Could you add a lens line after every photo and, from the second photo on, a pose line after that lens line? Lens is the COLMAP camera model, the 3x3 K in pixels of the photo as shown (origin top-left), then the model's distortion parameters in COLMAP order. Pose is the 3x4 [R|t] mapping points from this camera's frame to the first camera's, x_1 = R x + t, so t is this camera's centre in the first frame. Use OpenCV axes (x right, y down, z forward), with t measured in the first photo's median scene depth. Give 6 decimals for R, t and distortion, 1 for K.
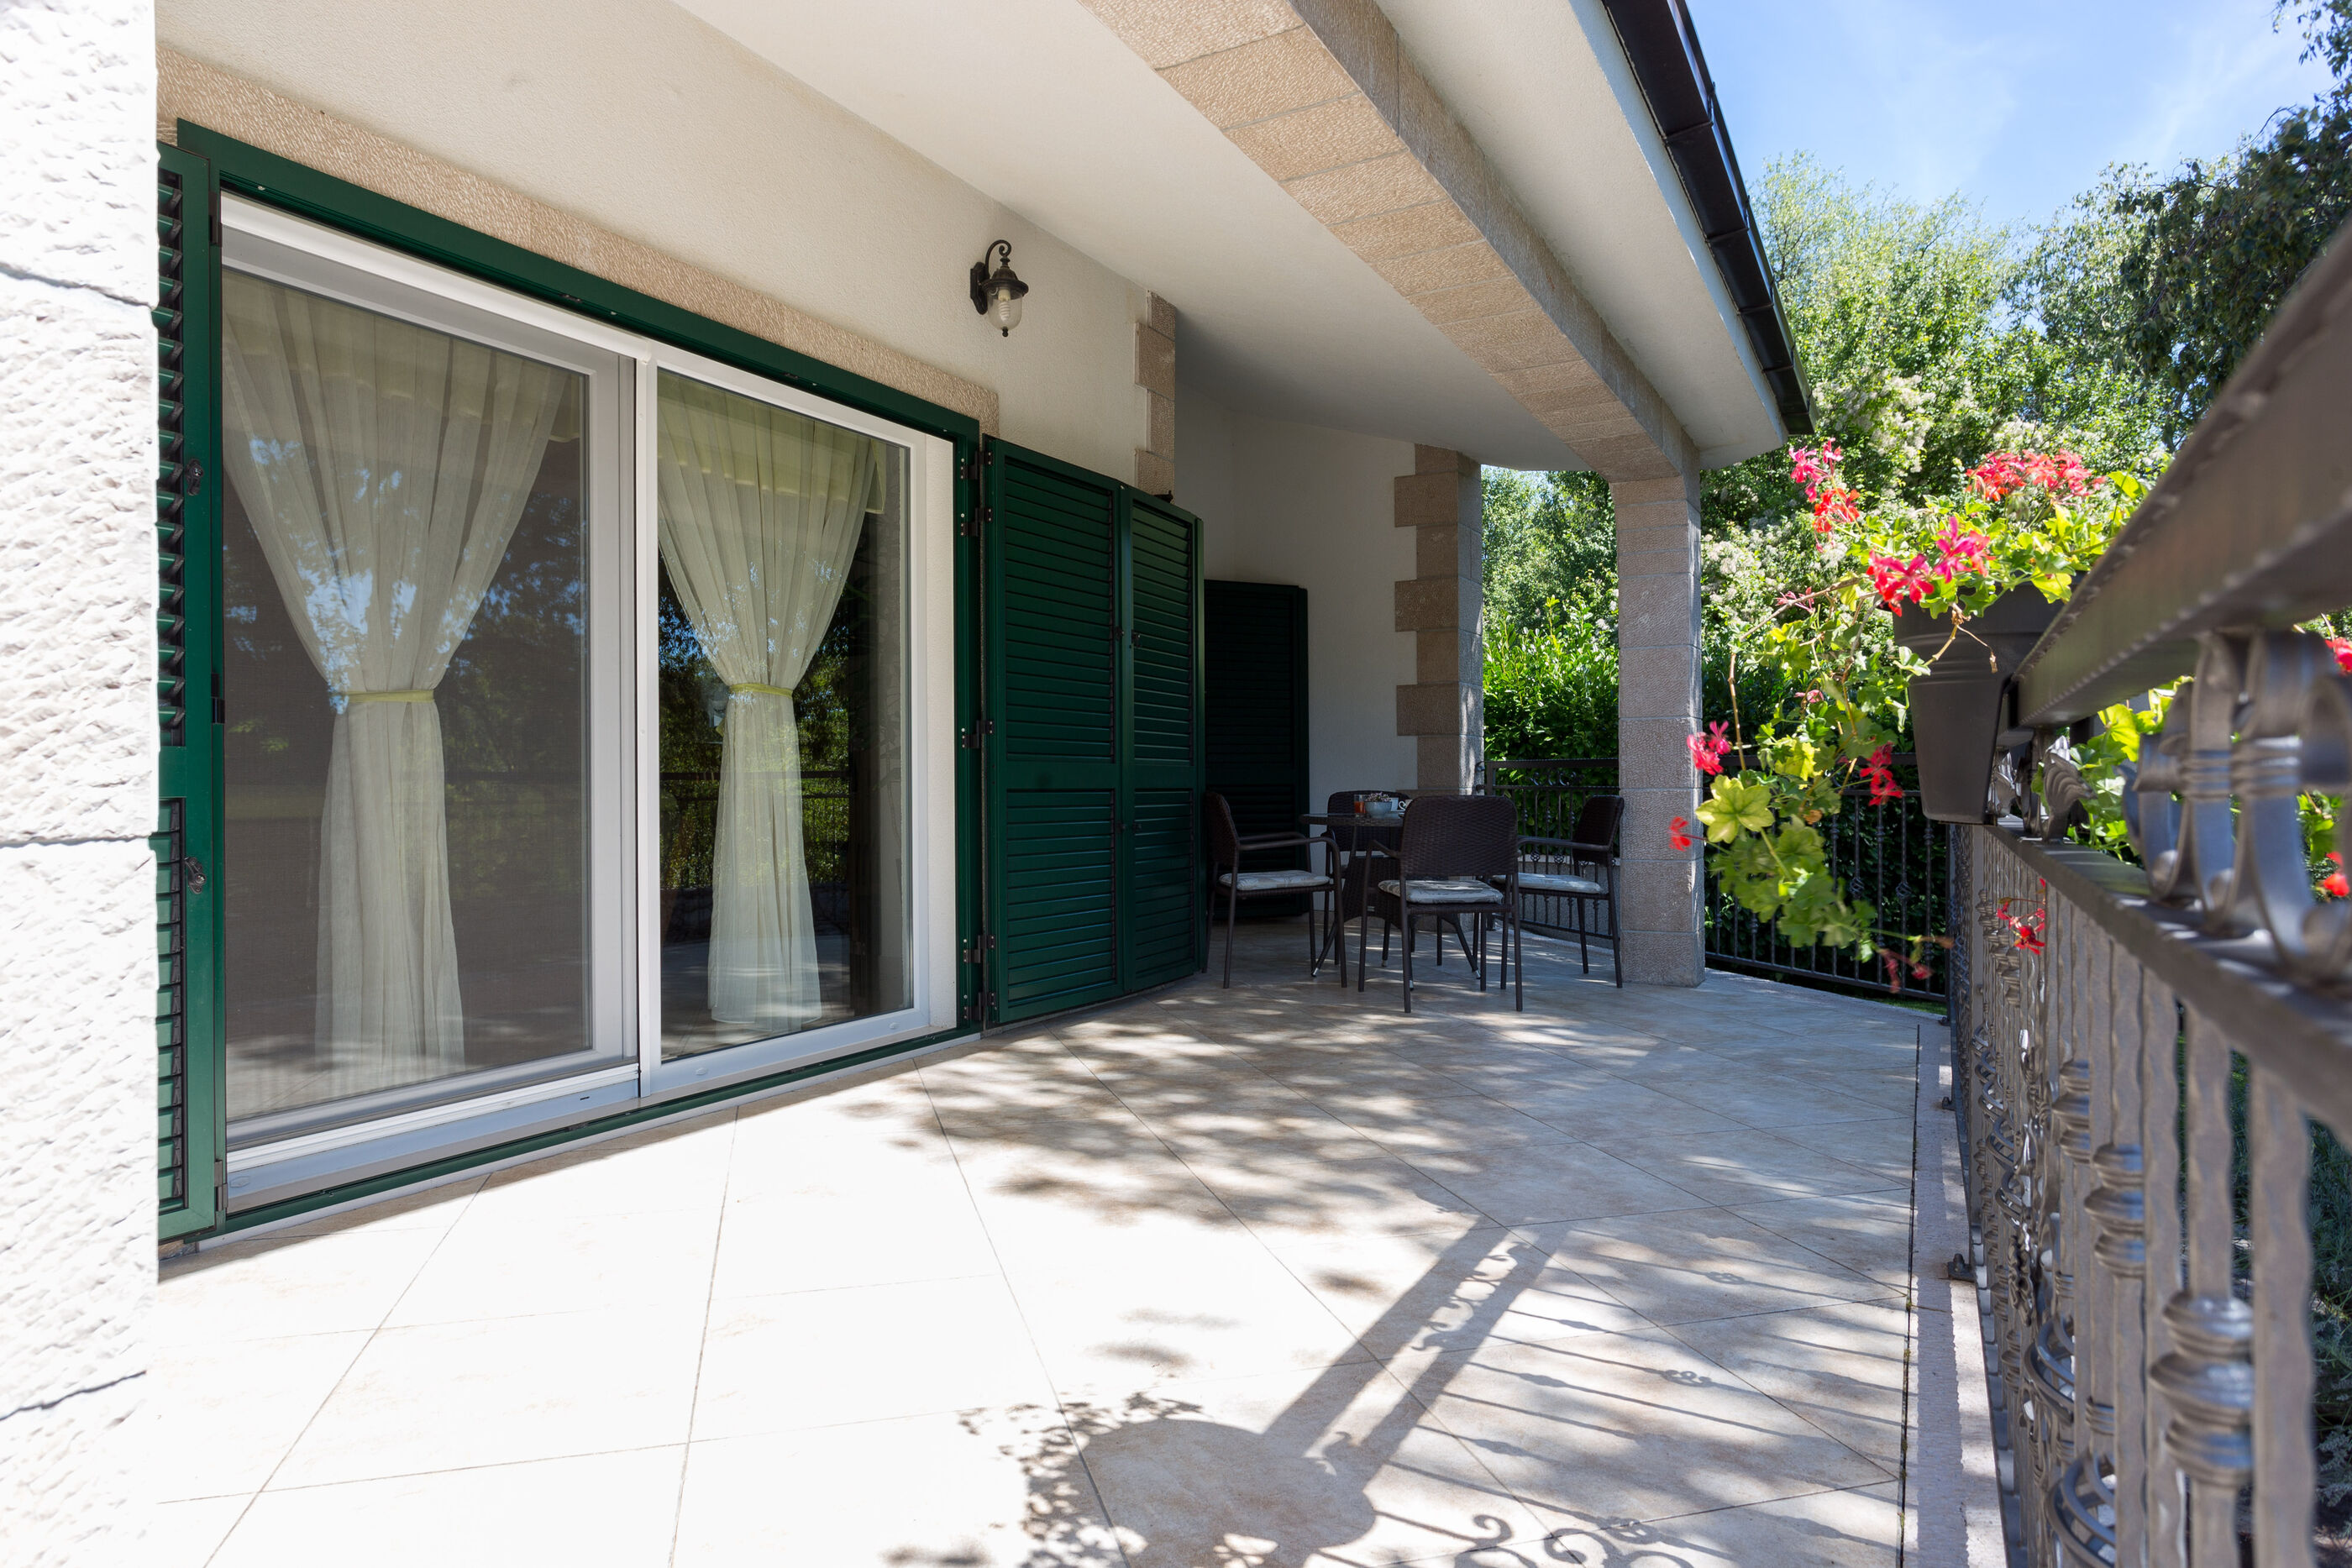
lens RADIAL K [[1378.9, 0, 1179.7], [0, 1378.9, 756.1], [0, 0, 1]] dist [-0.049946, 0.000142]
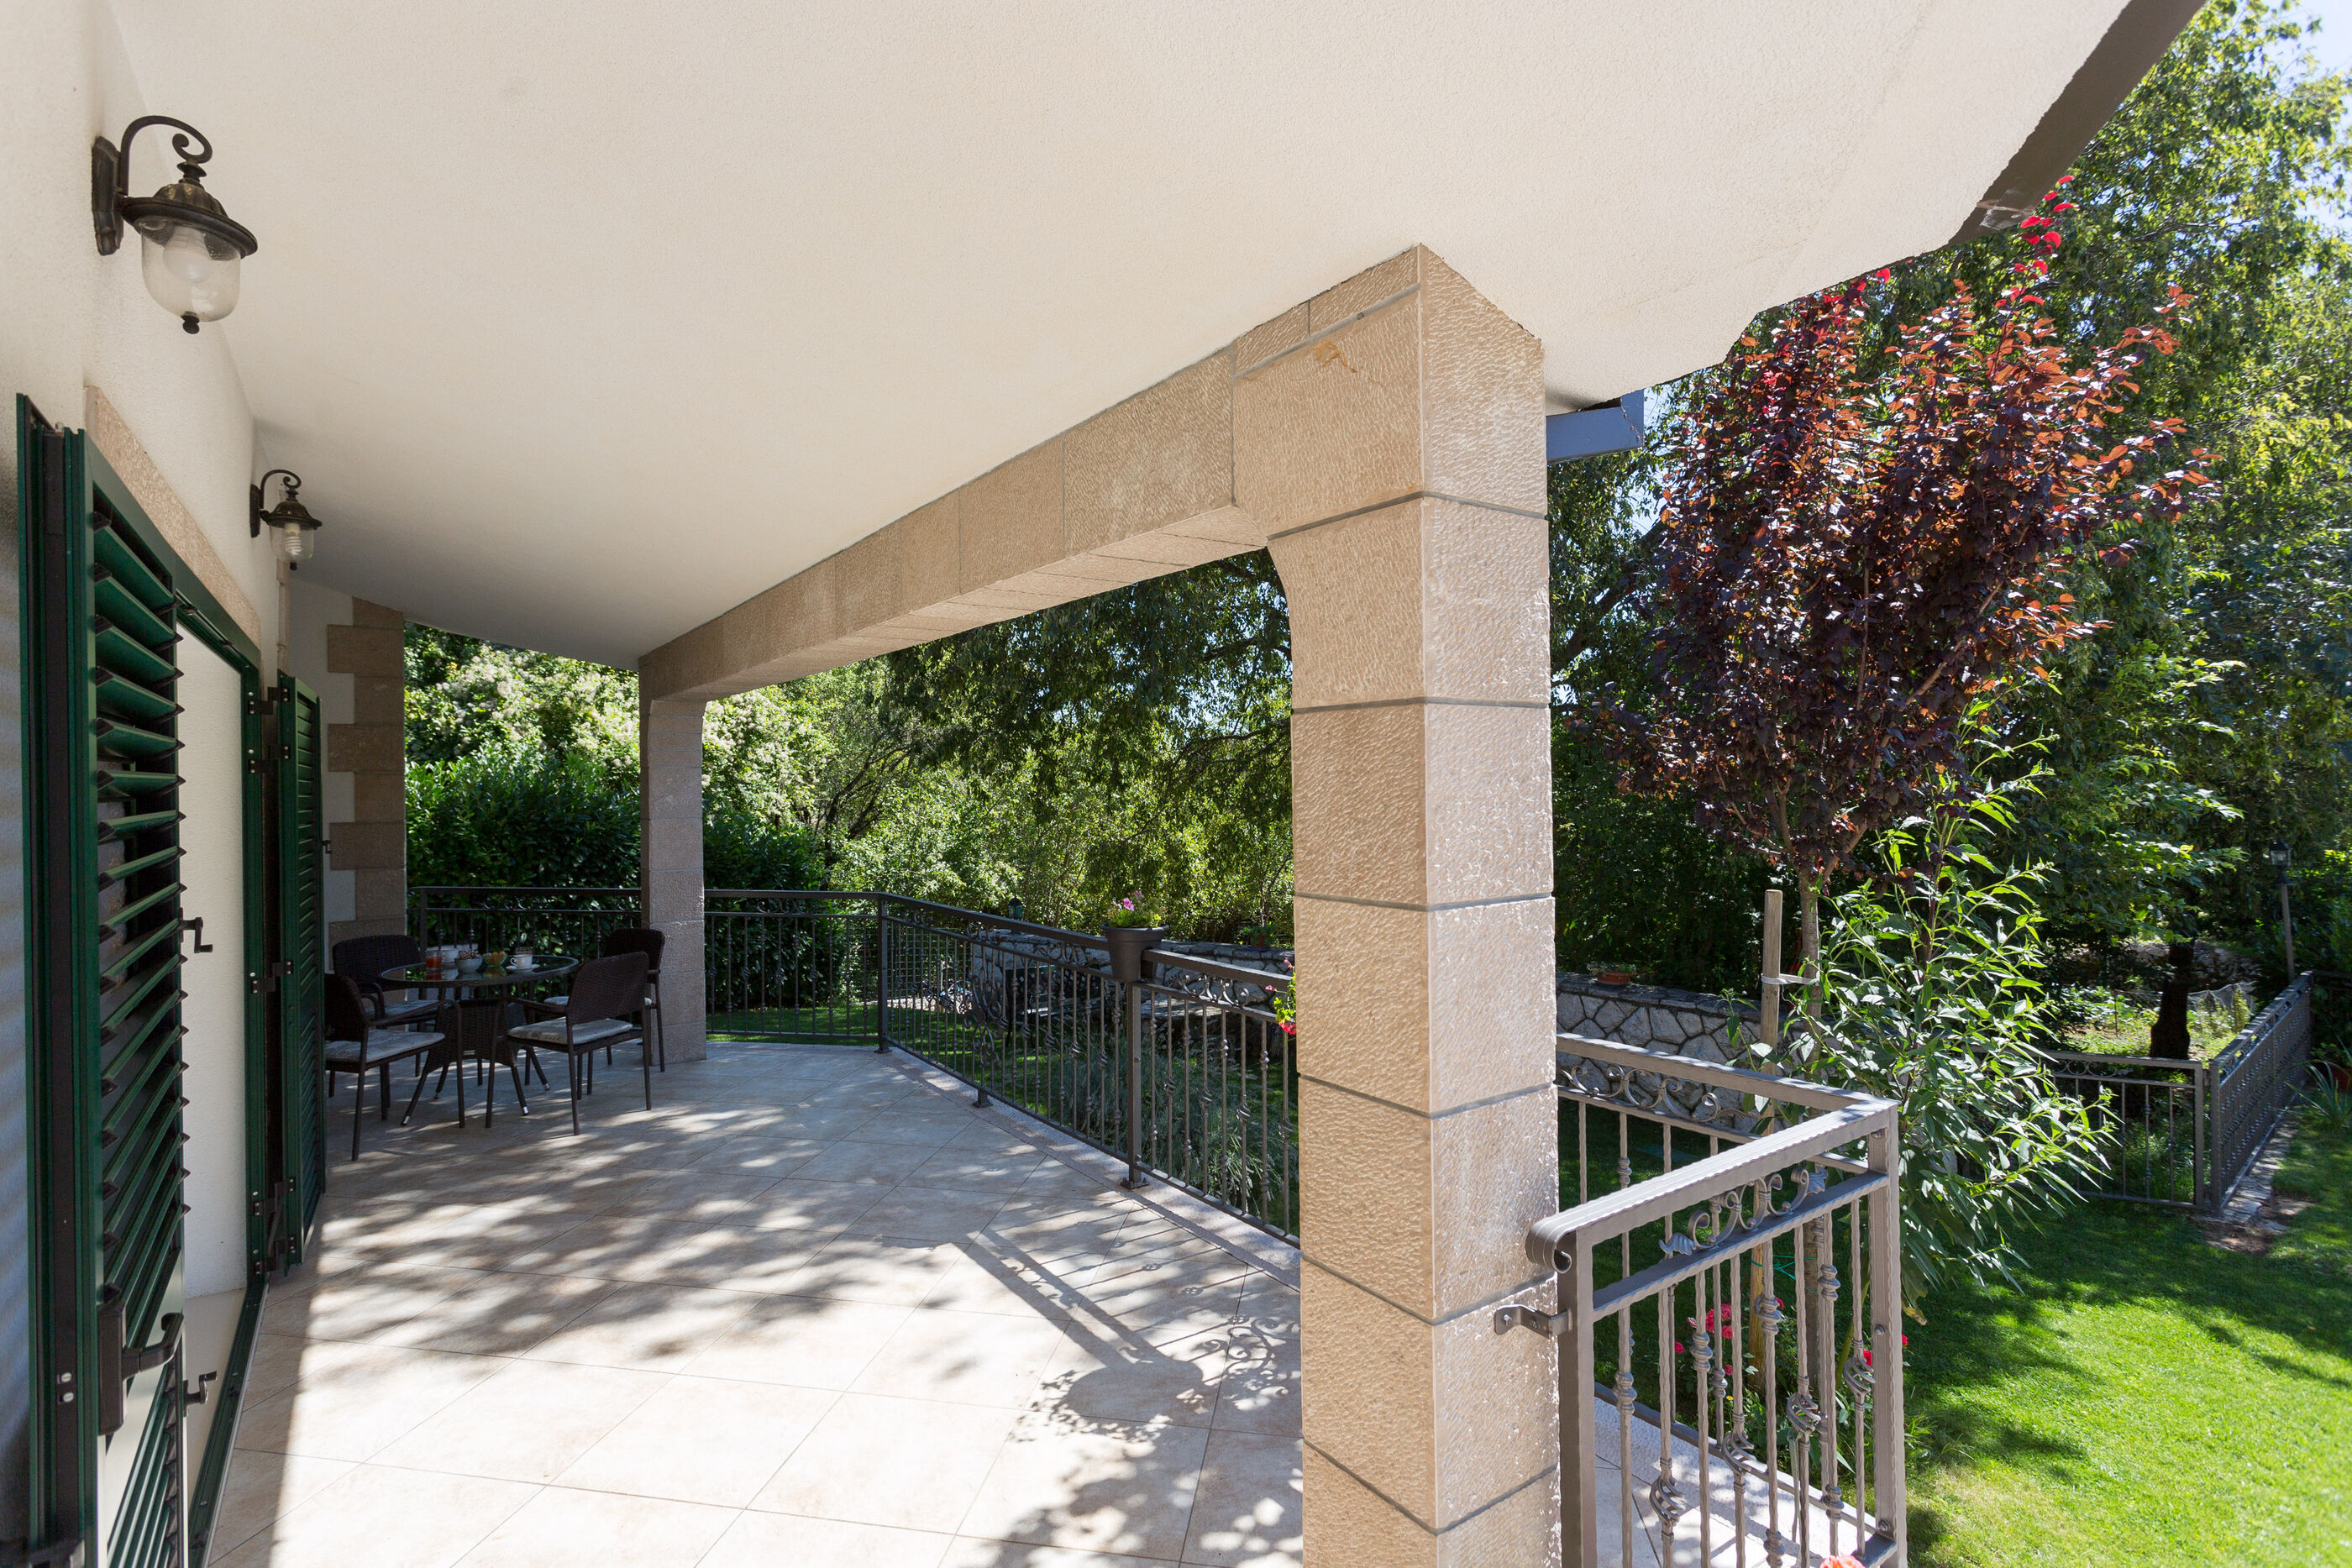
lens RADIAL K [[1114.1, 0, 1168.6], [0, 1114.1, 780.6], [0, 0, 1]] dist [0.004314, 0.001318]
pose [[0.440157, 0.006680, 0.897896, -0.816631], [-0.014314, 0.999897, -0.000422, -0.227291], [-0.897807, -0.012666, 0.440207, 0.097047]]
